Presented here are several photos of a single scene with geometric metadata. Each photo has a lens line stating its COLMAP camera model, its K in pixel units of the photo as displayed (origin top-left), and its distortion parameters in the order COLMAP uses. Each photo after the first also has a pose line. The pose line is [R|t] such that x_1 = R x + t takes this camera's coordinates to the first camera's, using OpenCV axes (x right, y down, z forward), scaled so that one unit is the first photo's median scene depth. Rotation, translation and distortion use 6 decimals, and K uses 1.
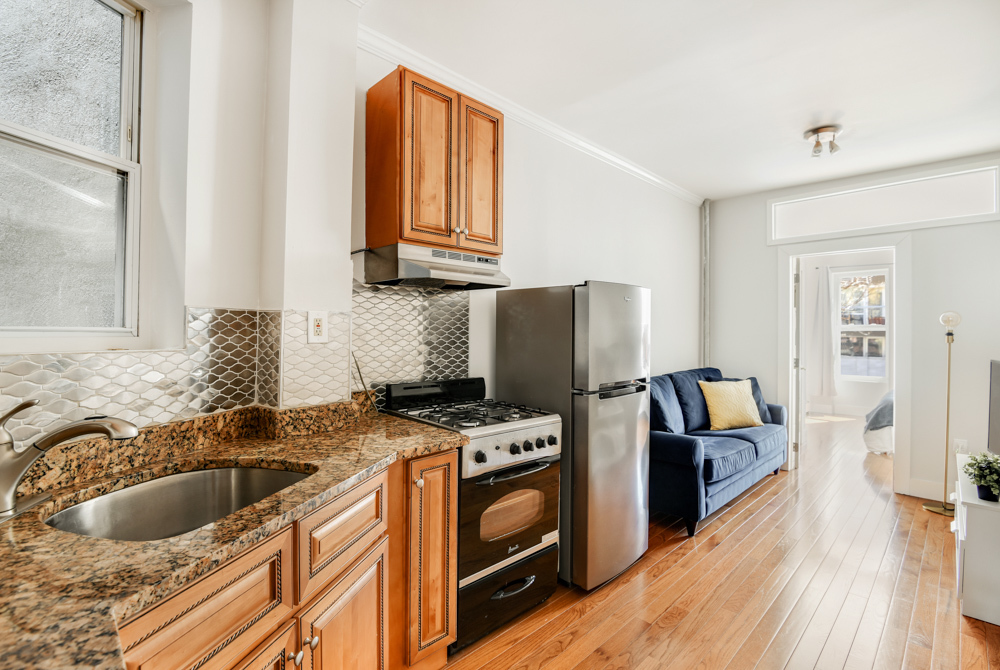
lens RADIAL K [[469.9, 0, 502.1], [0, 469.9, 330.7], [0, 0, 1]] dist [-0.002174, -0.000363]
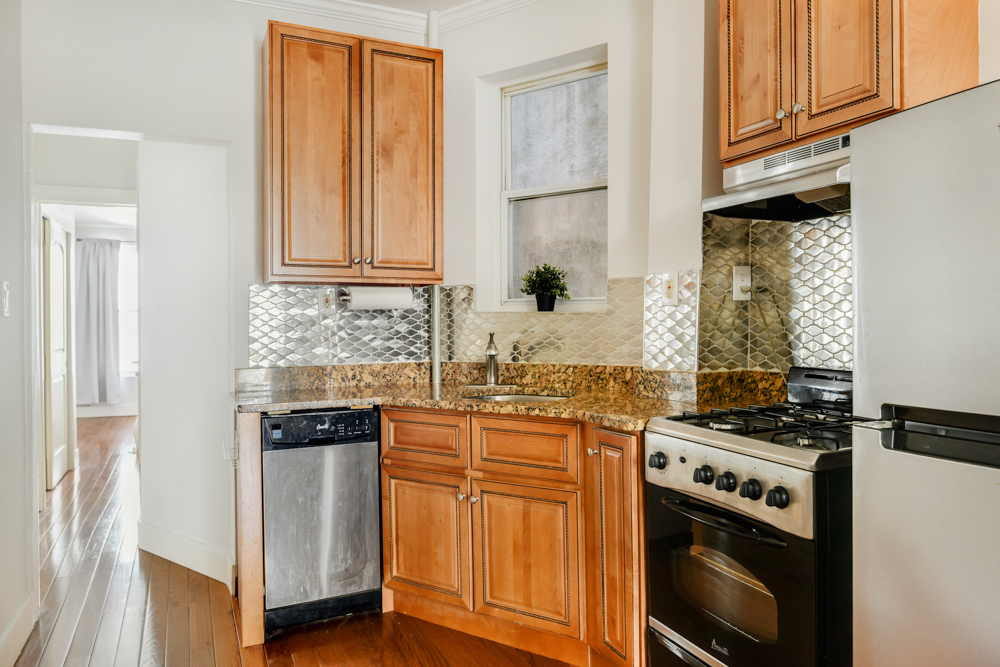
lens RADIAL K [[667.7, 0, 501.1], [0, 667.7, 329.1], [0, 0, 1]] dist [0.001271, 0.000543]
pose [[-0.329023, 0.003432, -0.944316, 1.135445], [0.002844, 0.999992, 0.002643, 0.078880], [0.944318, -0.001816, -0.329030, 1.282955]]
